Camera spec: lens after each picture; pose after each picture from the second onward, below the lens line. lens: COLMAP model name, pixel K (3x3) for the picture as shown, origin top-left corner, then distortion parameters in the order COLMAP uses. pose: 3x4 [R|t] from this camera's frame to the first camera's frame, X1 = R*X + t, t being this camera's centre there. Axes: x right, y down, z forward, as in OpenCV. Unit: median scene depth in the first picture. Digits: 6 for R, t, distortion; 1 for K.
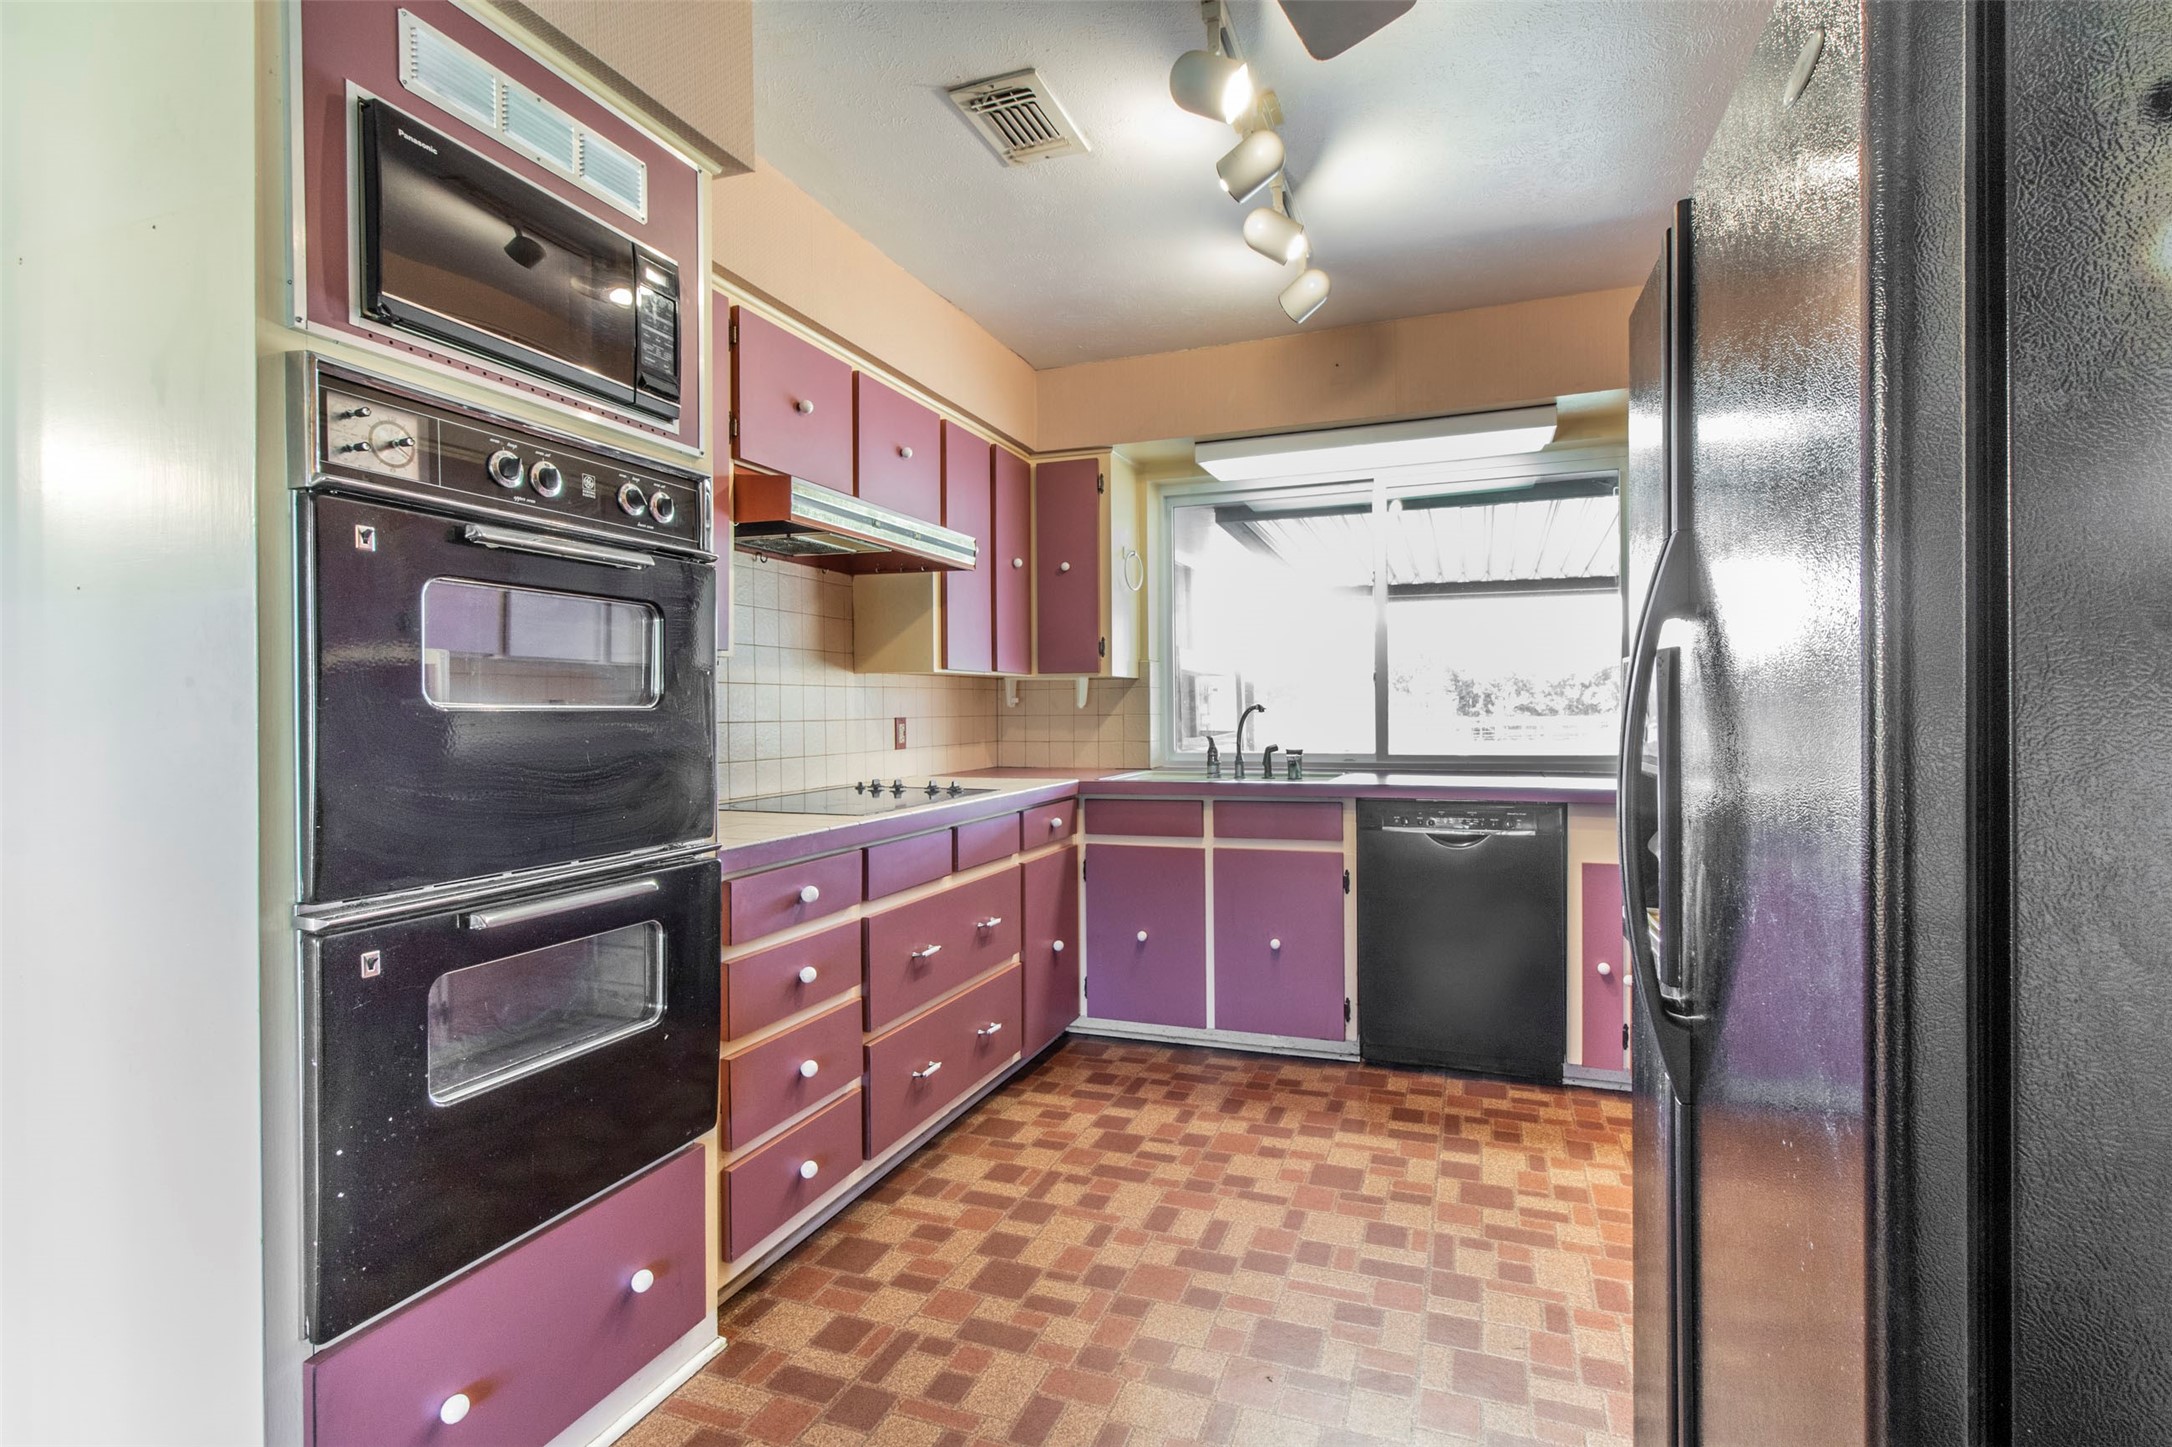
lens RADIAL K [[1077.6, 0, 1085.8], [0, 1077.6, 710.2], [0, 0, 1]] dist [0.024933, 0.000491]
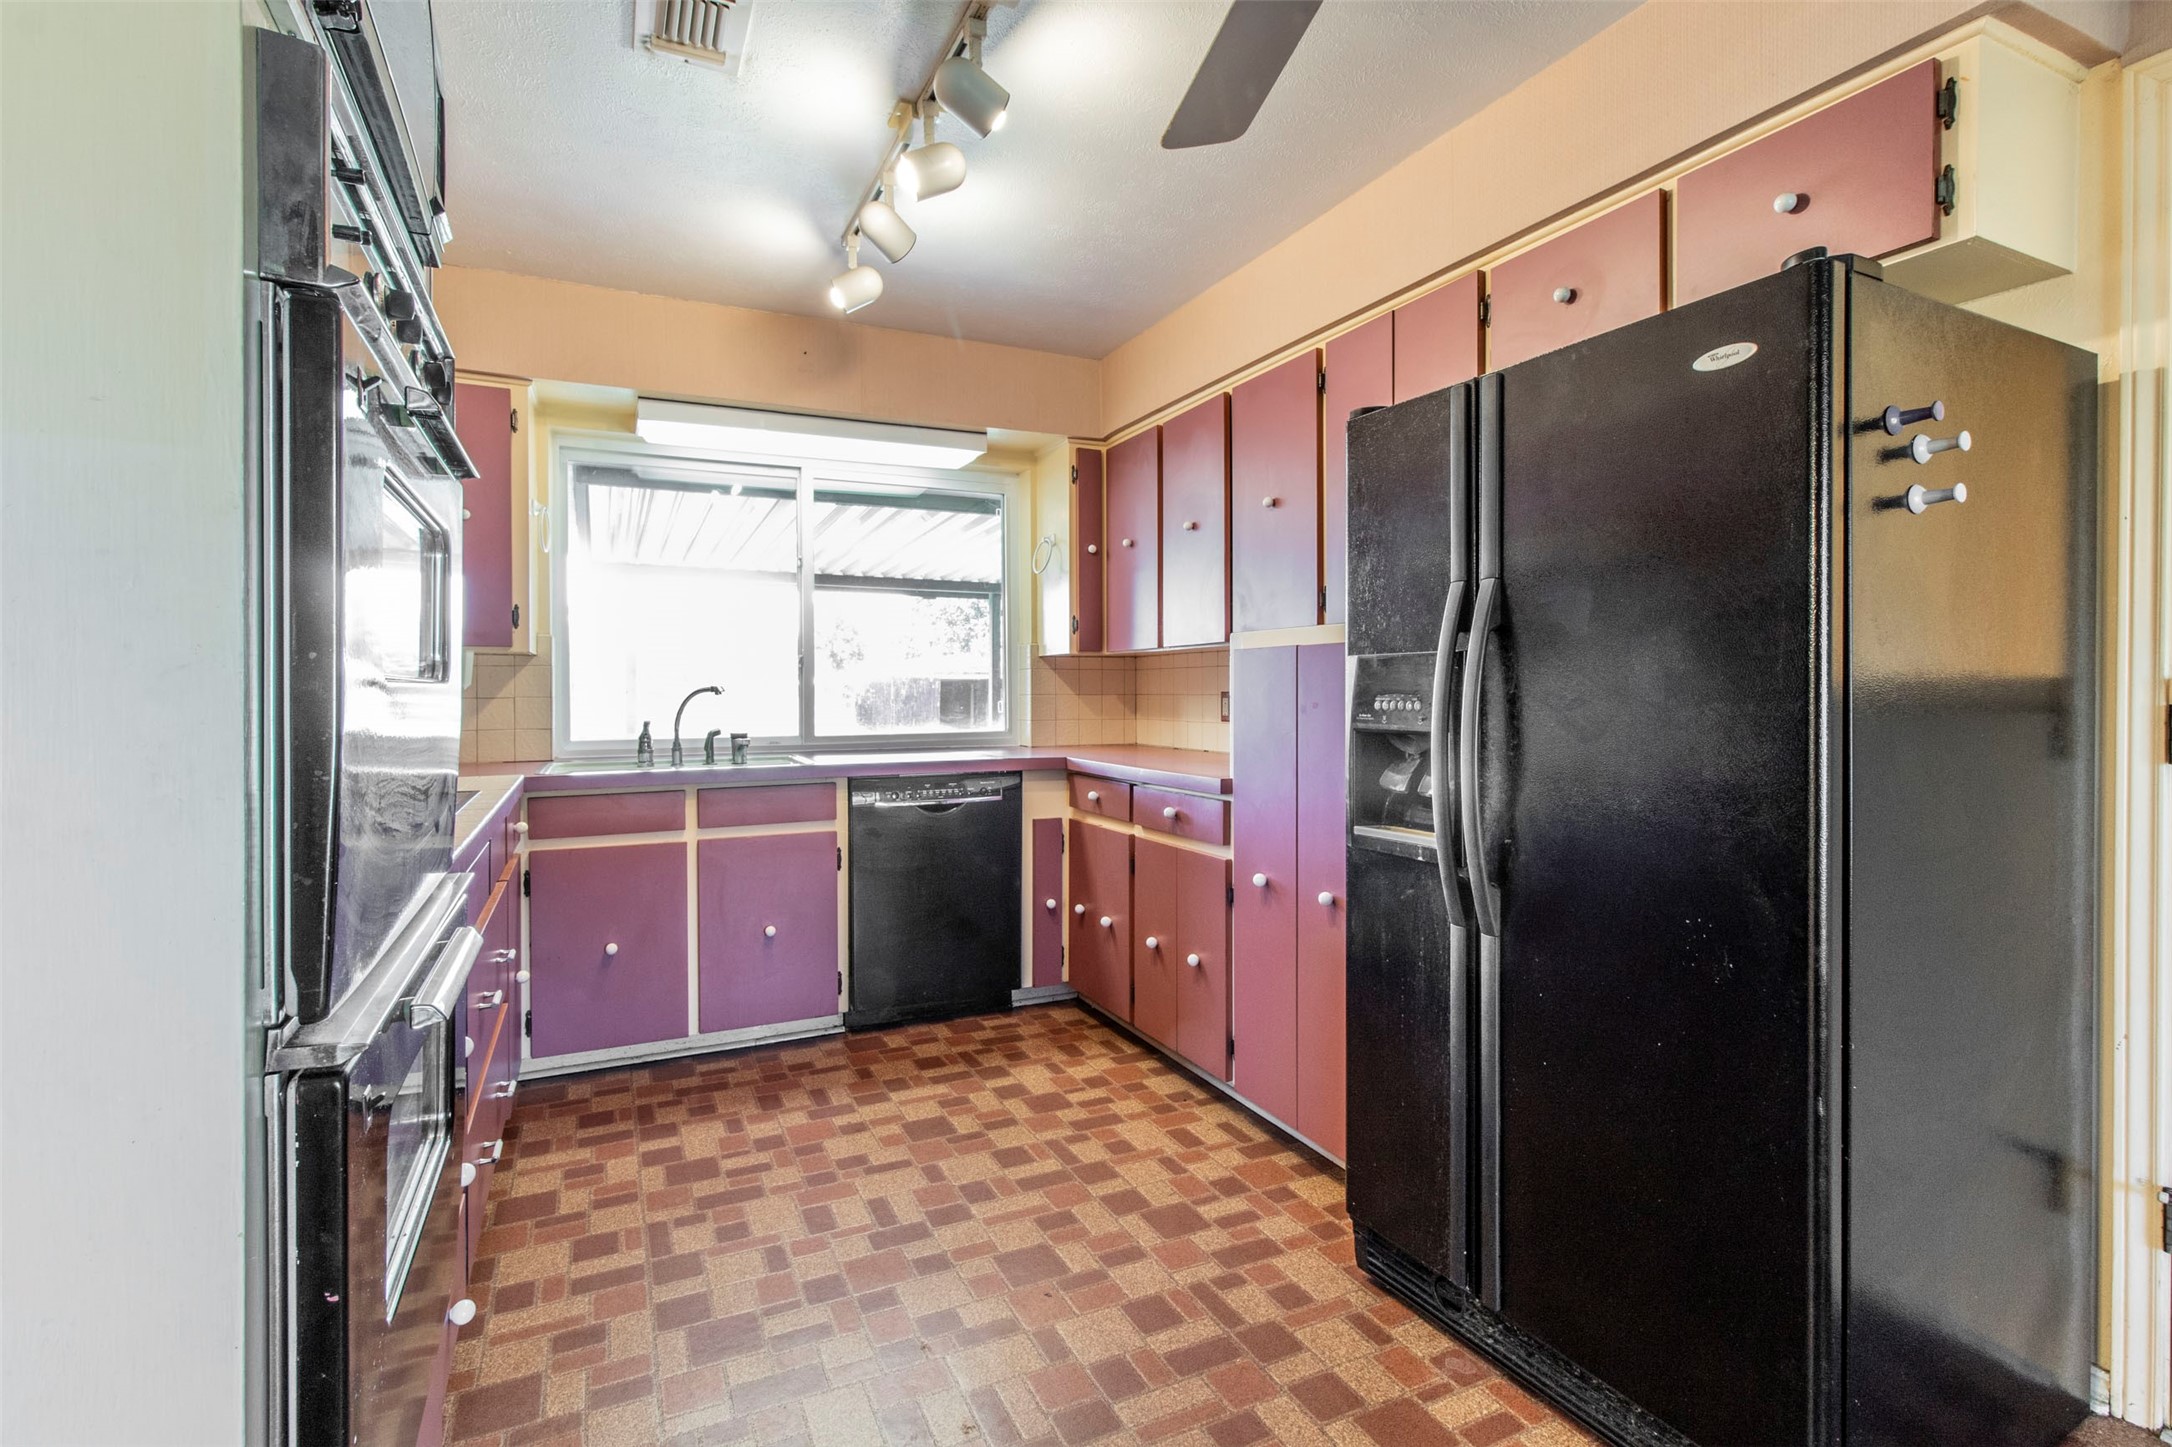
lens RADIAL K [[1055.6, 0, 1110.7], [0, 1055.6, 695.6], [0, 0, 1]] dist [0.000413, 0.000830]
pose [[0.678395, 0.003045, 0.734691, -0.322647], [-0.001531, 0.999995, -0.002731, 0.005199], [-0.734696, 0.000729, 0.678396, 0.127282]]
